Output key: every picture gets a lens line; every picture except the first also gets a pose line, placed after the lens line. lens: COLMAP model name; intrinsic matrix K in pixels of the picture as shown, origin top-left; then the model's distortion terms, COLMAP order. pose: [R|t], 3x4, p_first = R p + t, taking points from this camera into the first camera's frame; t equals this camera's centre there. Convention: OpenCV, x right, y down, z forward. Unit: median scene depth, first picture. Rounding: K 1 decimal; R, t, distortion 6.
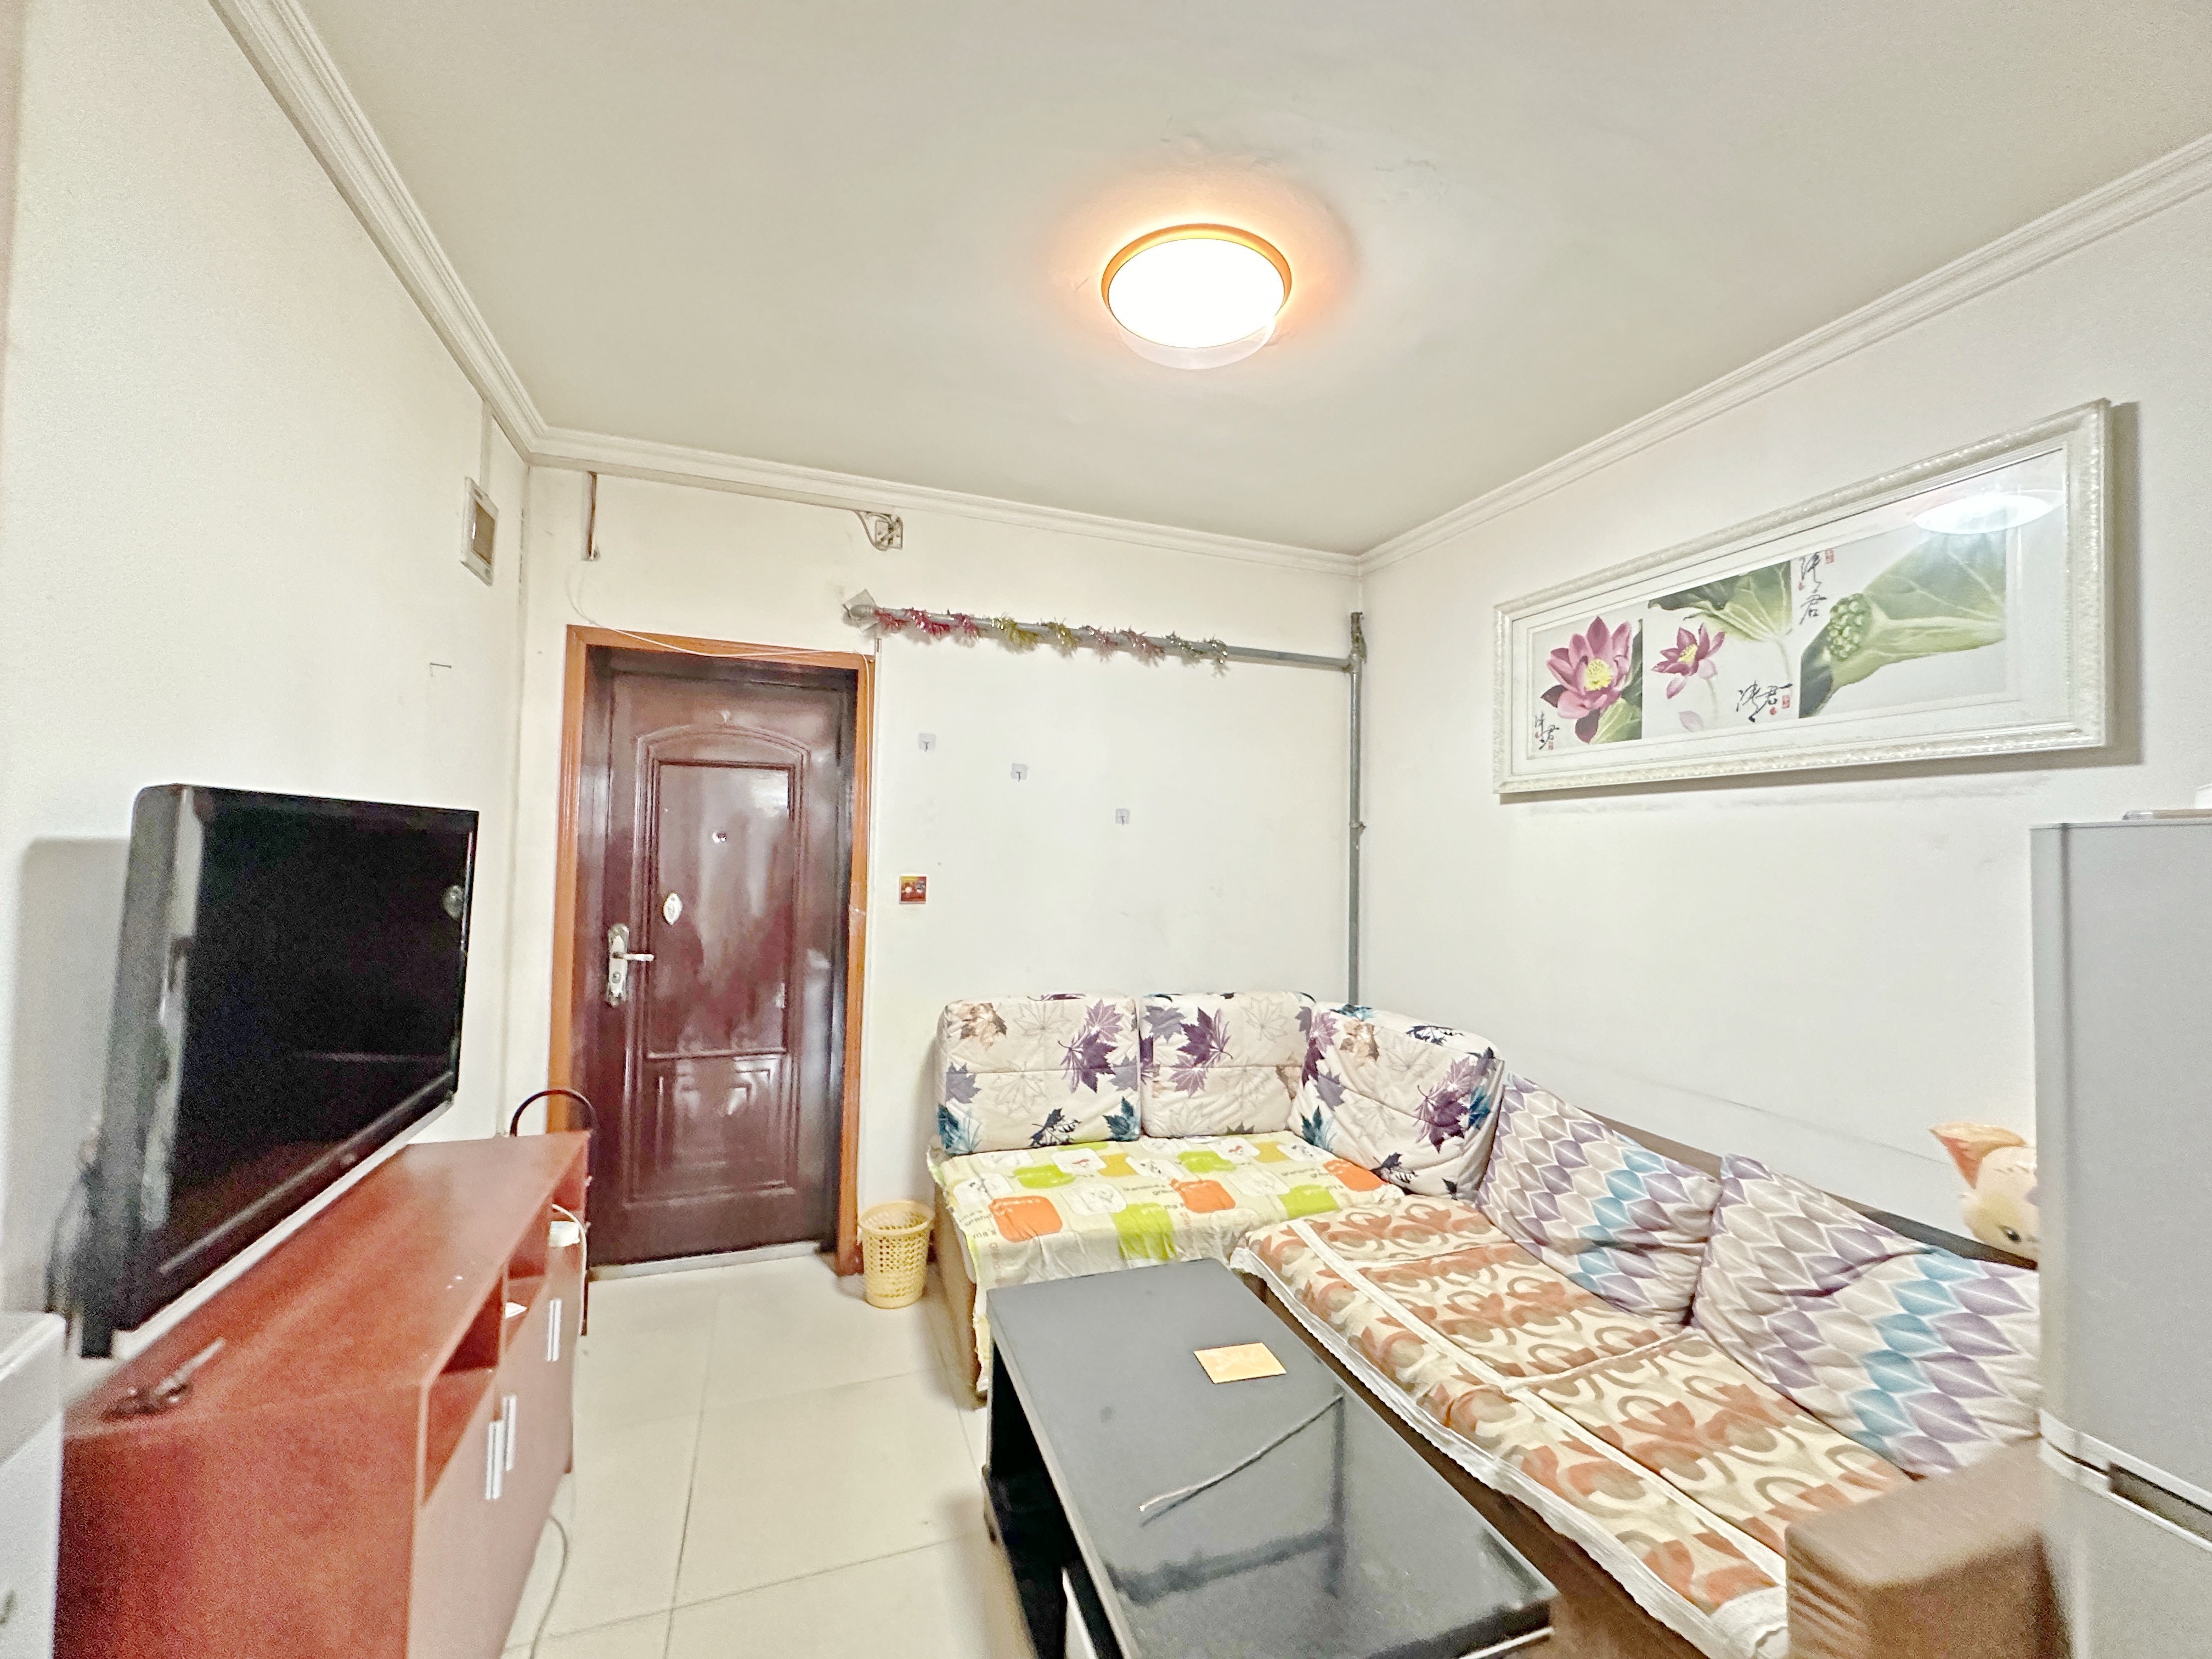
lens RADIAL K [[883.4, 0, 1111.9], [0, 883.4, 831.4], [0, 0, 1]] dist [-0.001039, -0.000175]
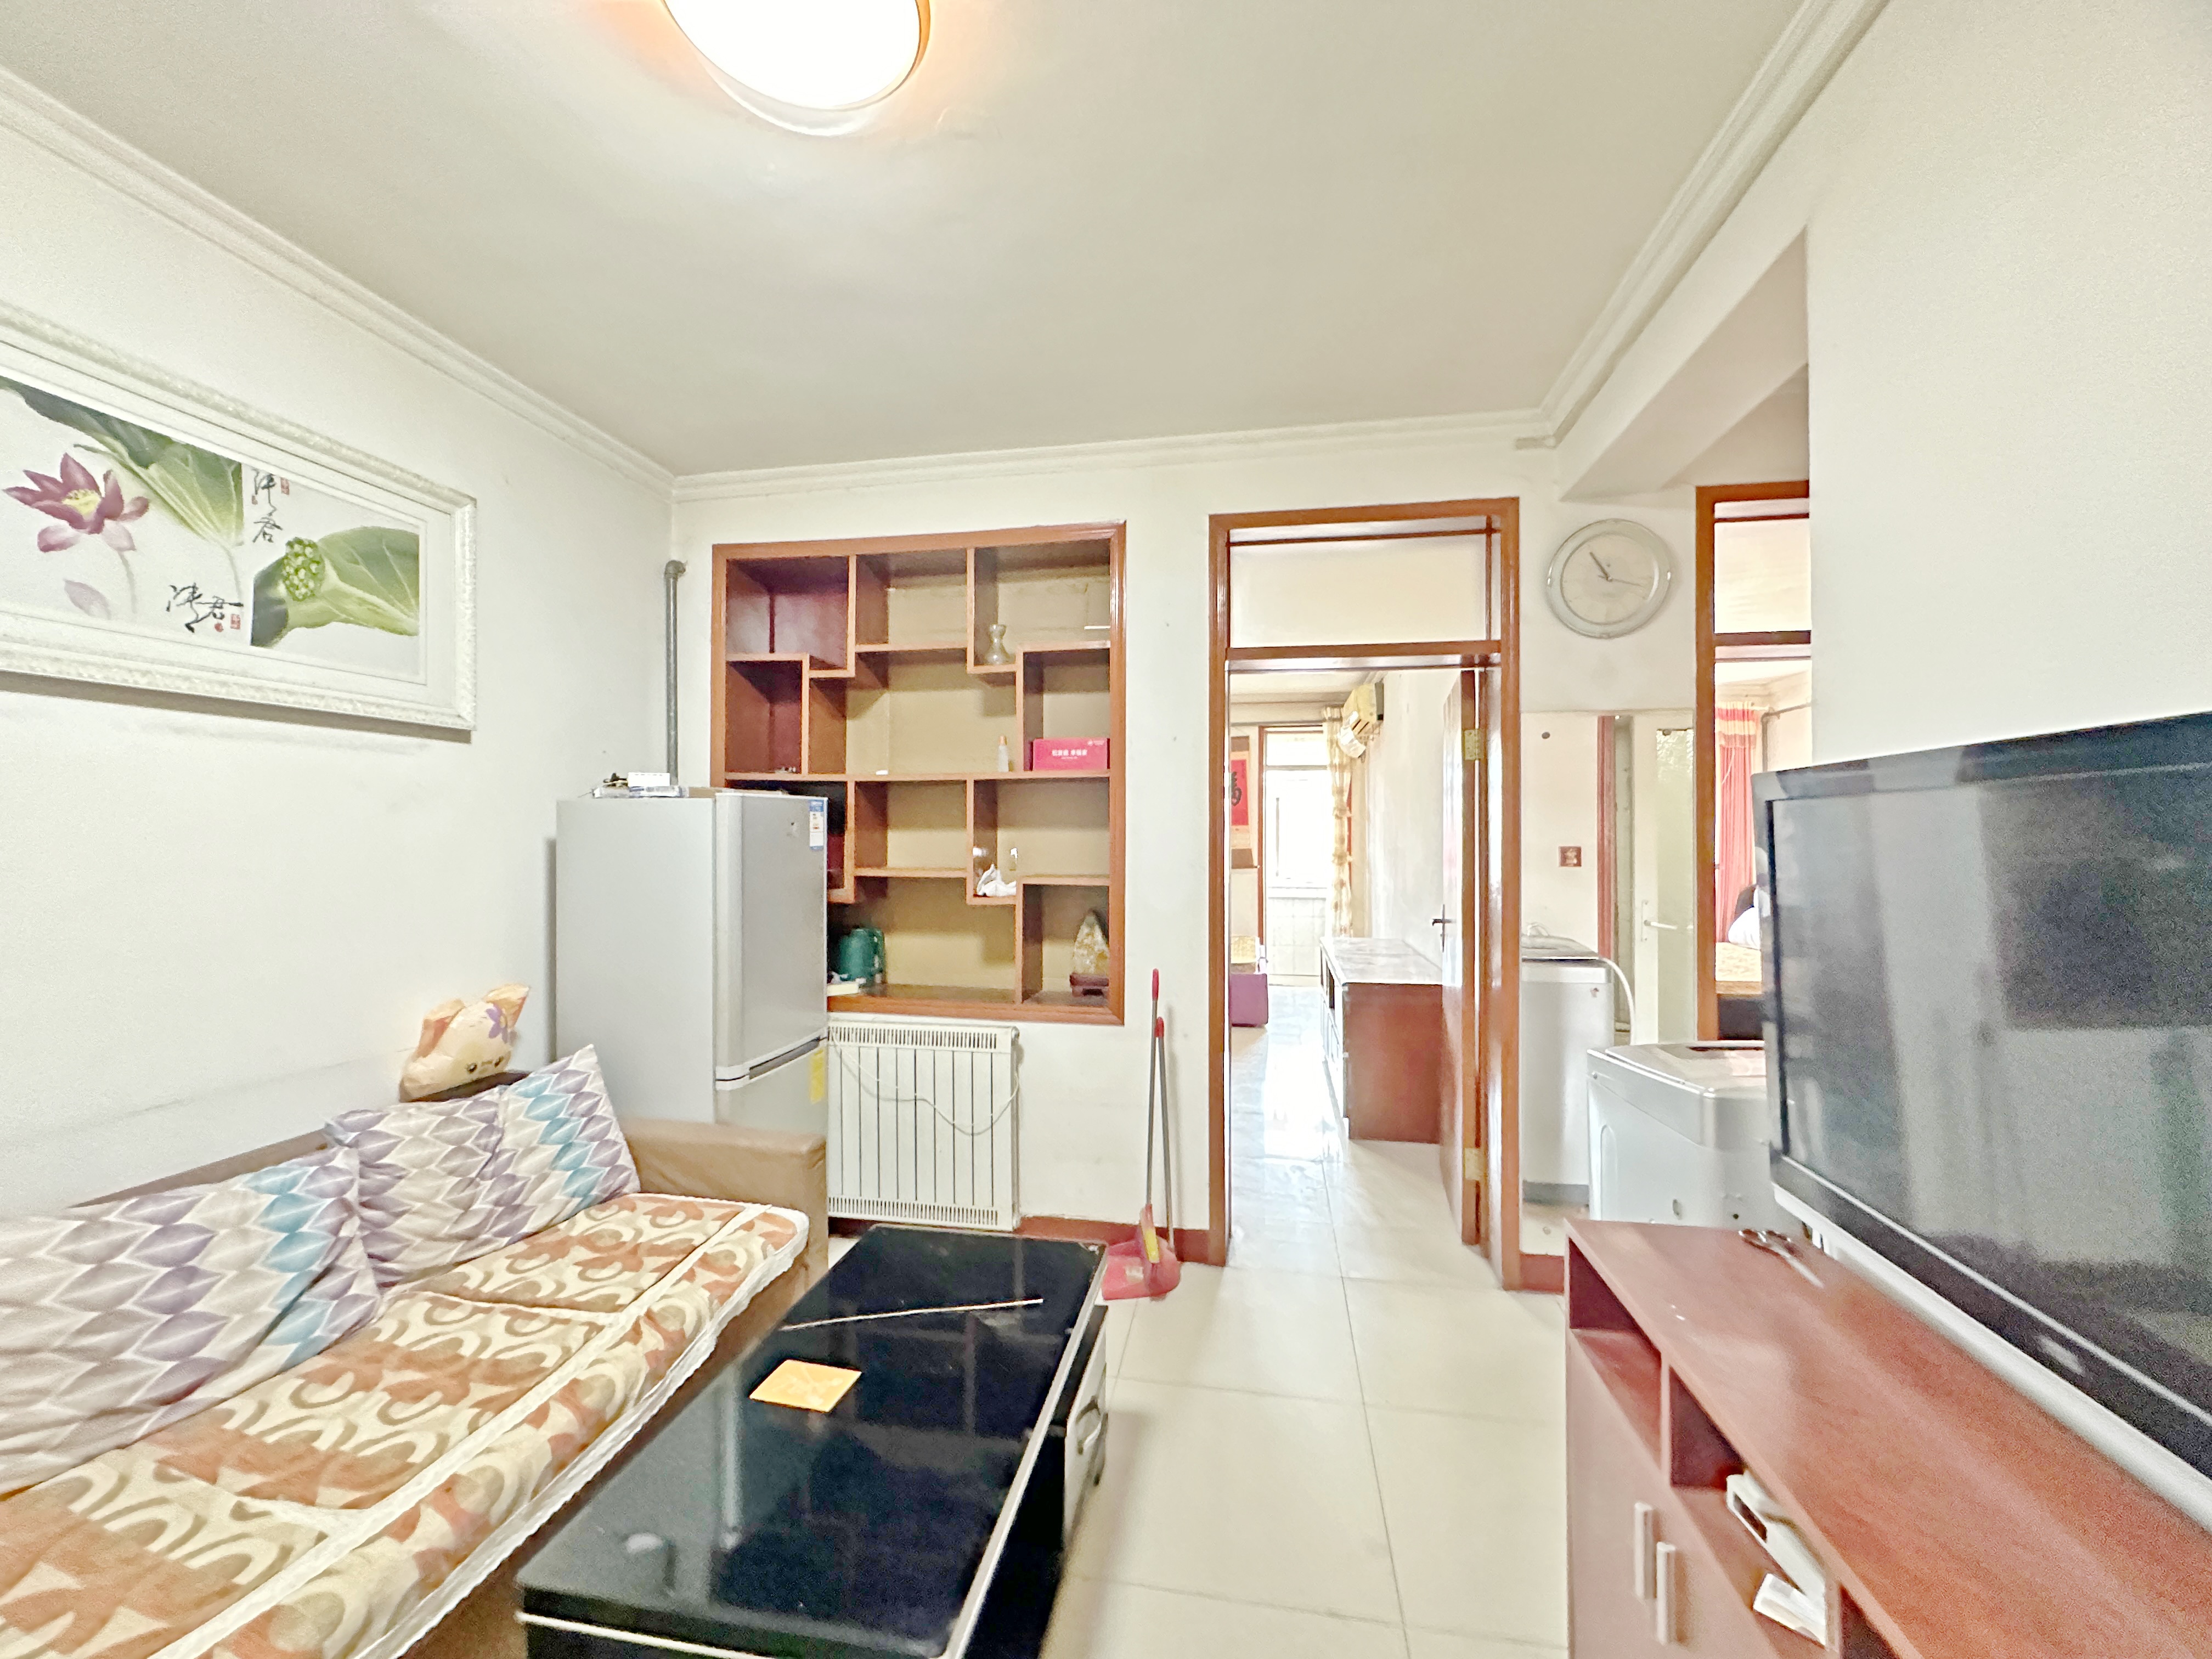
lens RADIAL K [[883.4, 0, 1111.9], [0, 883.4, 831.4], [0, 0, 1]] dist [-0.001039, -0.000175]
pose [[-0.866201, -0.024669, 0.499086, -0.457202], [-0.035417, 0.999300, -0.012076, 0.043887], [-0.498438, -0.028136, -0.866468, 1.370456]]
